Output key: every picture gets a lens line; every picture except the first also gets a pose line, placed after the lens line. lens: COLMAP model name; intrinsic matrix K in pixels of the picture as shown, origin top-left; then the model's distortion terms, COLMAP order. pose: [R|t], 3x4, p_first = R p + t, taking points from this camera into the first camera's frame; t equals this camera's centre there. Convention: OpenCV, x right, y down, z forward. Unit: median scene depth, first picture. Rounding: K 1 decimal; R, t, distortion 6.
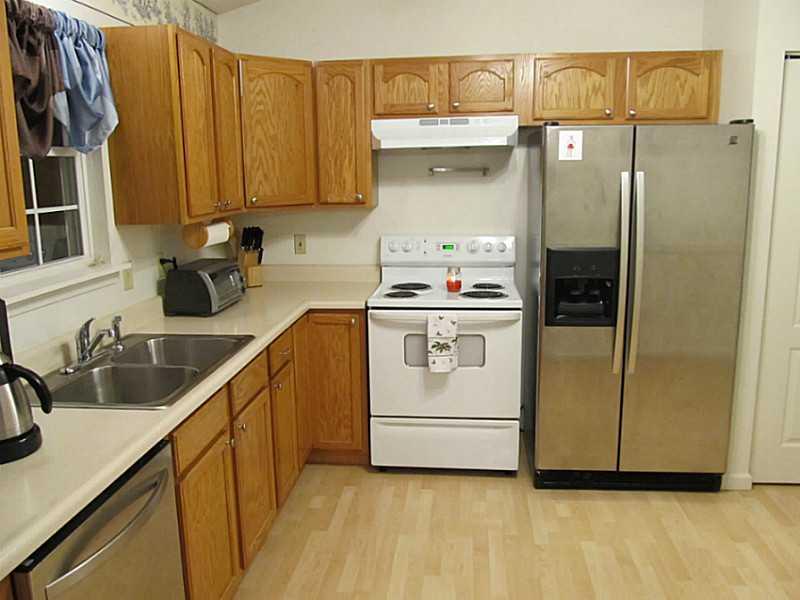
lens RADIAL K [[657.6, 0, 400.0], [0, 657.6, 300.0], [0, 0, 1]] dist [-0.052141, 0.005613]
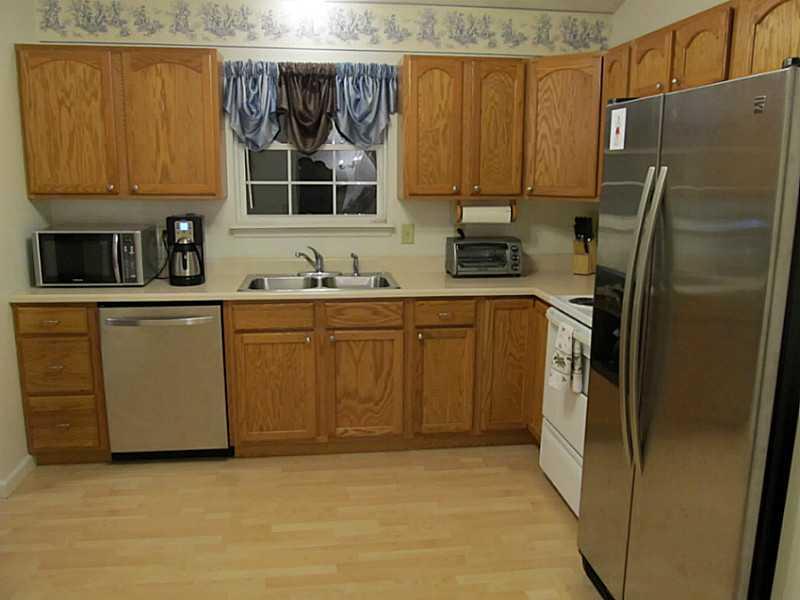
lens RADIAL K [[657.6, 0, 400.0], [0, 657.6, 300.0], [0, 0, 1]] dist [-0.052141, 0.005613]
pose [[0.218181, 0.206222, -0.953871, 0.843020], [-0.195989, 0.966764, 0.164181, -0.112009], [0.956026, 0.151127, 0.251347, 0.551571]]
